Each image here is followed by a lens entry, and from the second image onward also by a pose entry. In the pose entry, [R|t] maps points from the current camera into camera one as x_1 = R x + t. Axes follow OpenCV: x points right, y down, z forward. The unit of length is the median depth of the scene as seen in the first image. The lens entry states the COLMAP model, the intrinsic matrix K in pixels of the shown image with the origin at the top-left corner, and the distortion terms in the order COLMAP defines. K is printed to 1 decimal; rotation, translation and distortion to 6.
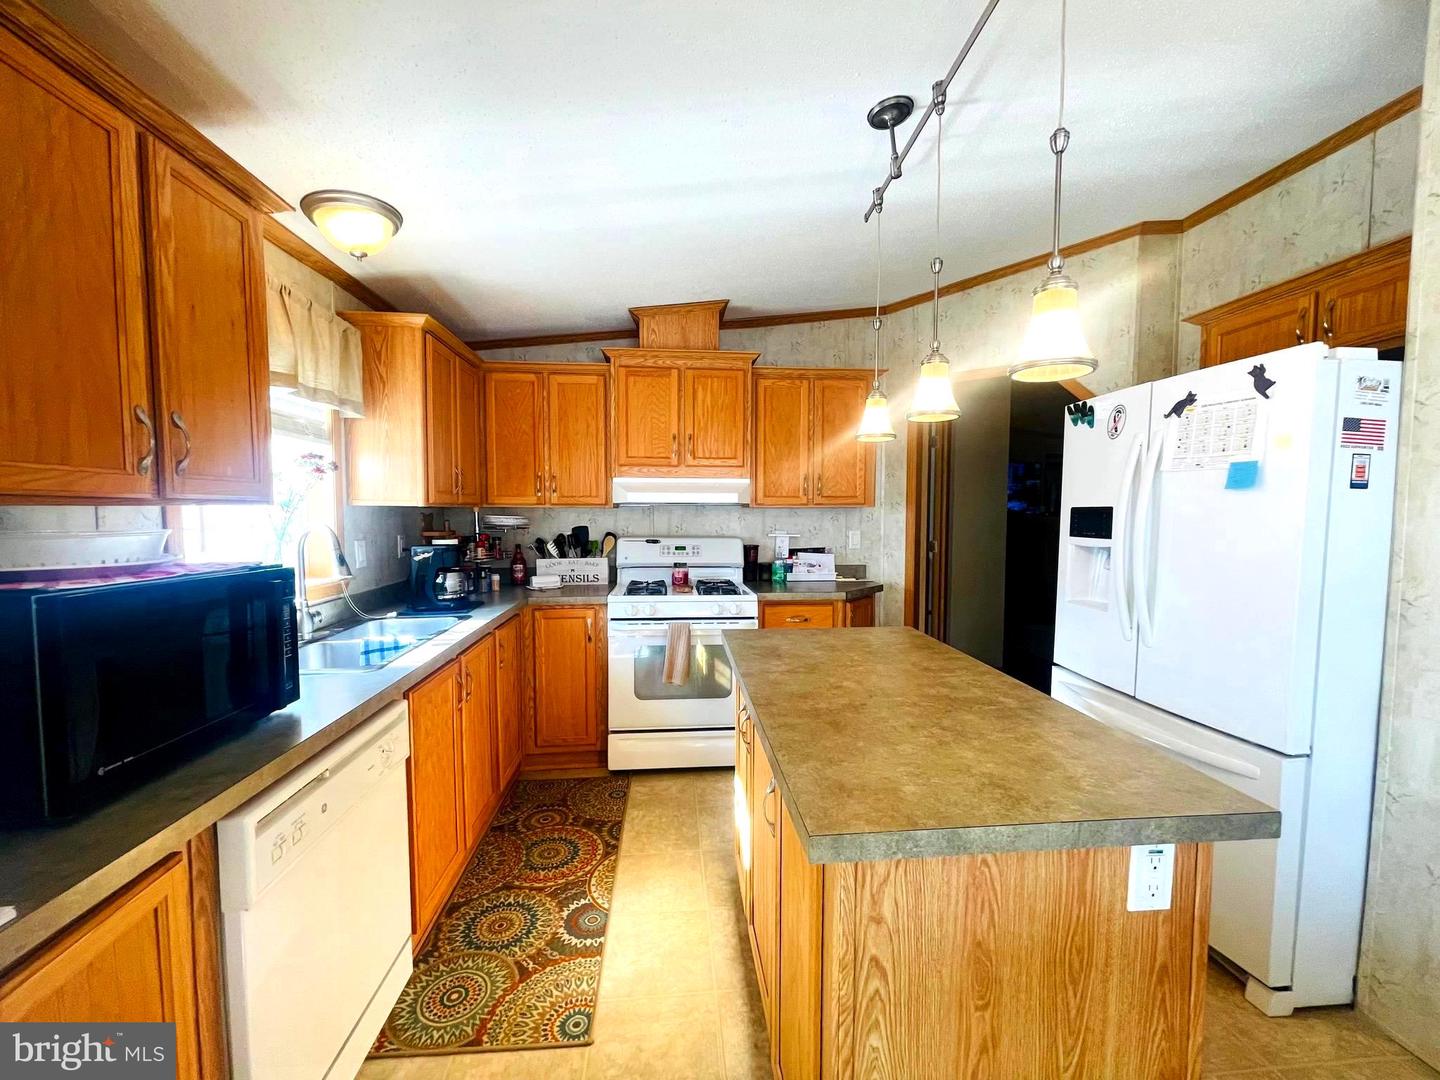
lens RADIAL K [[578.4, 0, 721.5], [0, 578.4, 540.6], [0, 0, 1]] dist [-0.001098, 0.000018]
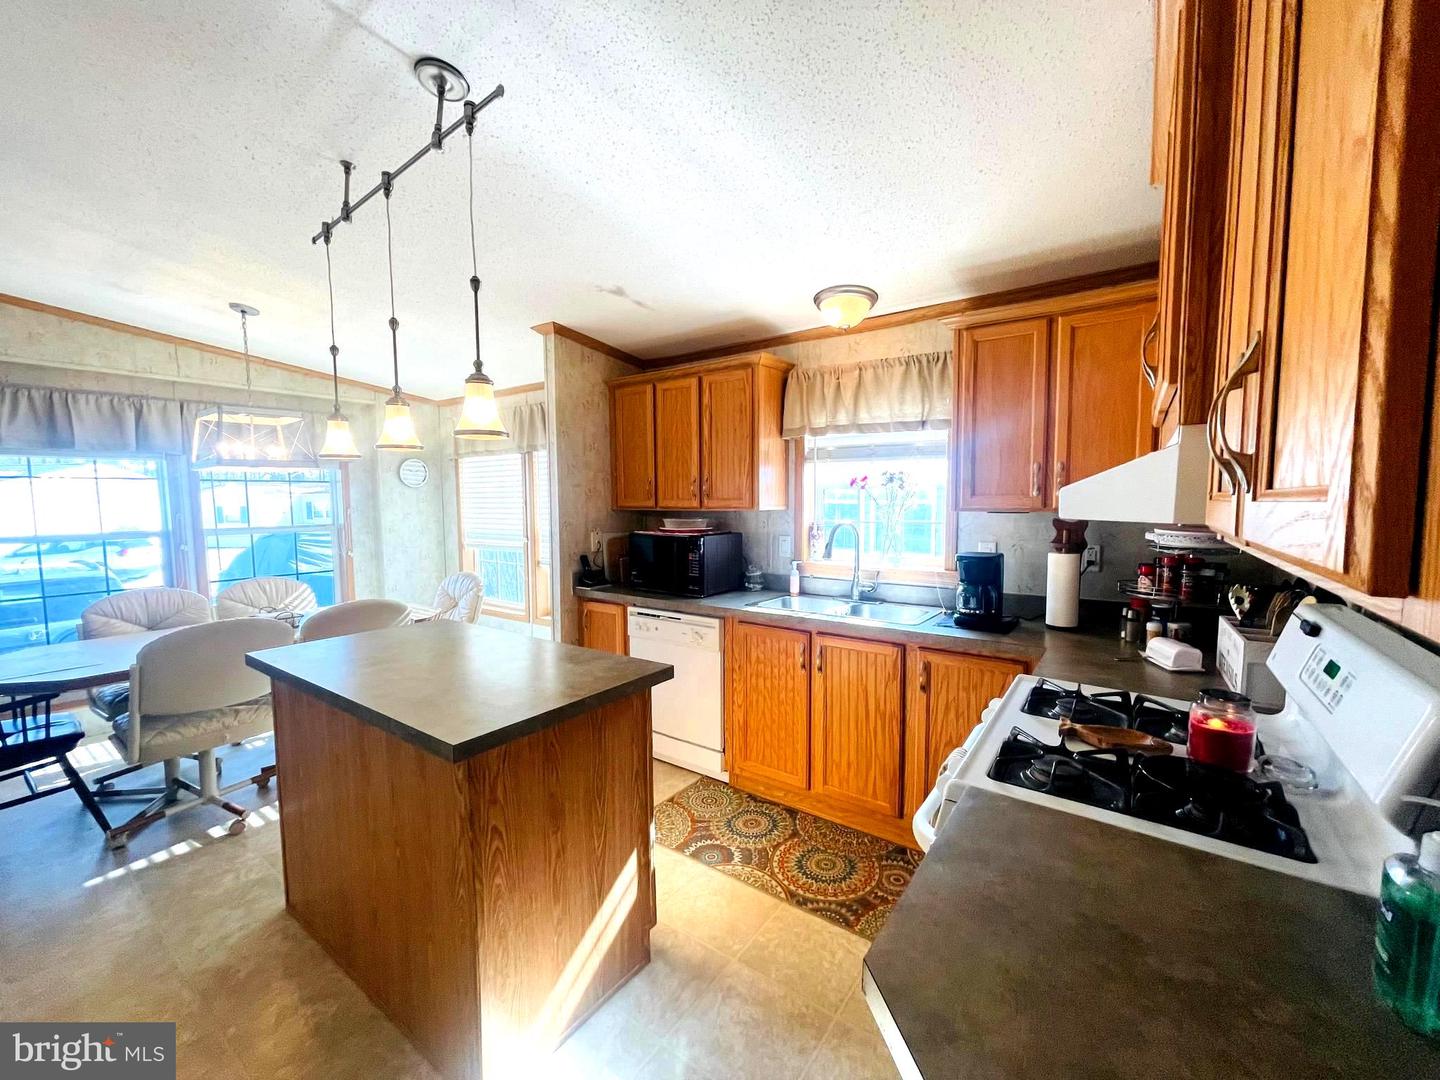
lens RADIAL K [[578.4, 0, 720.8], [0, 578.4, 541.7], [0, 0, 1]] dist [-0.001098, 0.000018]
pose [[-0.655882, 0.047591, -0.753362, 0.388061], [-0.040698, 0.994330, 0.098245, -0.067092], [0.753766, 0.095097, -0.650226, 1.060263]]
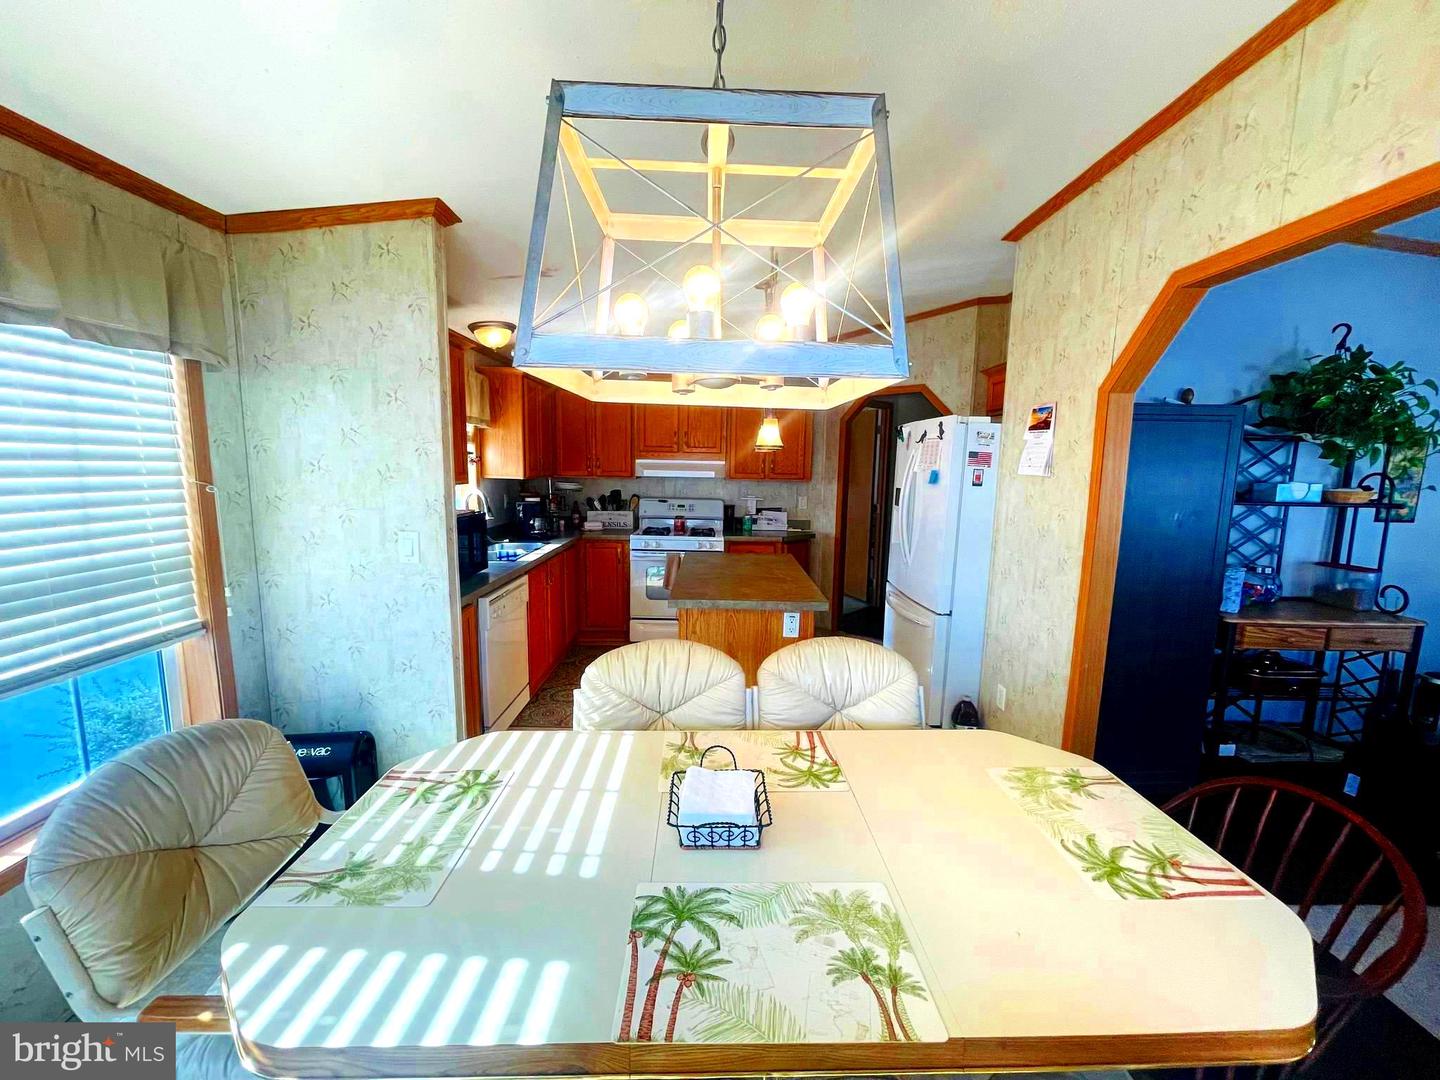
lens RADIAL K [[578.4, 0, 725.7], [0, 578.4, 547.6], [0, 0, 1]] dist [-0.001098, 0.000018]
pose [[0.996479, 0.028547, -0.078833, 0.180333], [-0.021421, 0.995729, 0.089801, -0.017970], [0.081059, -0.087796, 0.992835, -0.534238]]
